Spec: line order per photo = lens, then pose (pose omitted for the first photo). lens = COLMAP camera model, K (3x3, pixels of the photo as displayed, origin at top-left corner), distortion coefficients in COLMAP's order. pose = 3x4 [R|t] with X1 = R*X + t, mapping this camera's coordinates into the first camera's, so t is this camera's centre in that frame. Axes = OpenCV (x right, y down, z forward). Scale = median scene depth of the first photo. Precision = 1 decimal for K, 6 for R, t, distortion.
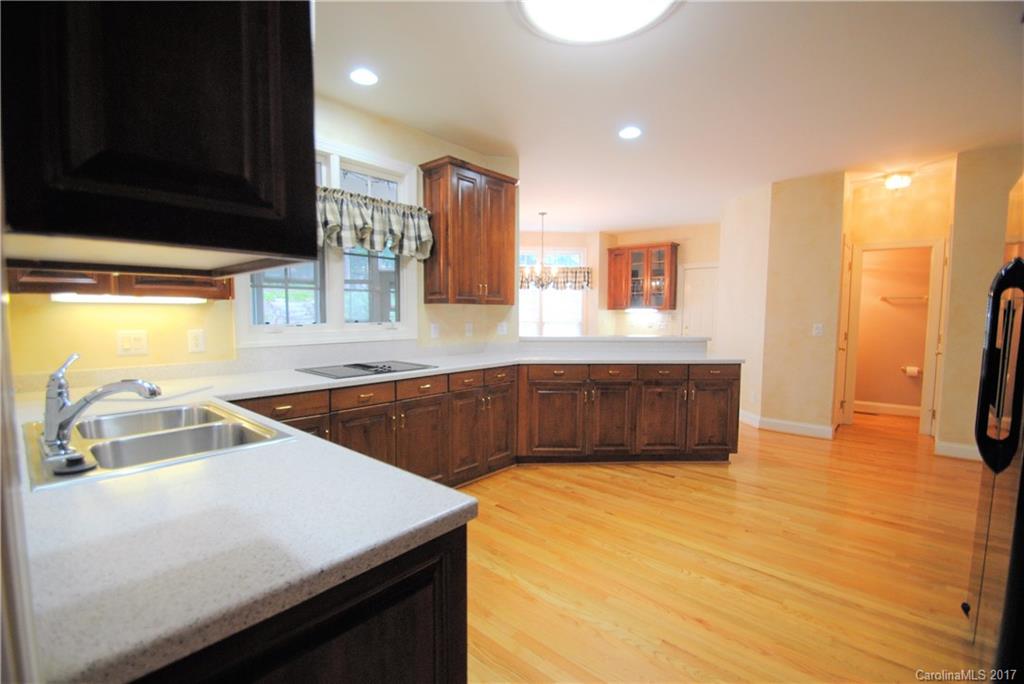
lens RADIAL K [[453.3, 0, 508.8], [0, 453.3, 345.5], [0, 0, 1]] dist [0.000038, -0.000181]
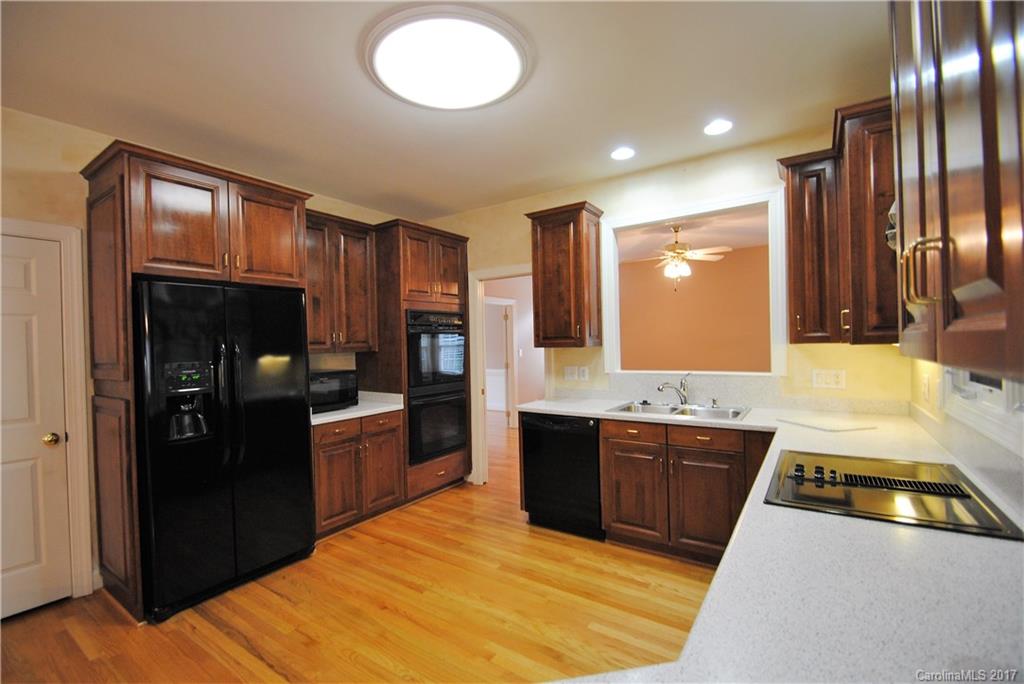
lens RADIAL K [[453.3, 0, 508.8], [0, 453.3, 345.5], [0, 0, 1]] dist [0.000038, -0.000181]
pose [[-0.991307, 0.021513, -0.129799, 0.220152], [0.011027, 0.996656, 0.080968, -0.223433], [0.131107, 0.078833, -0.988229, 2.206686]]
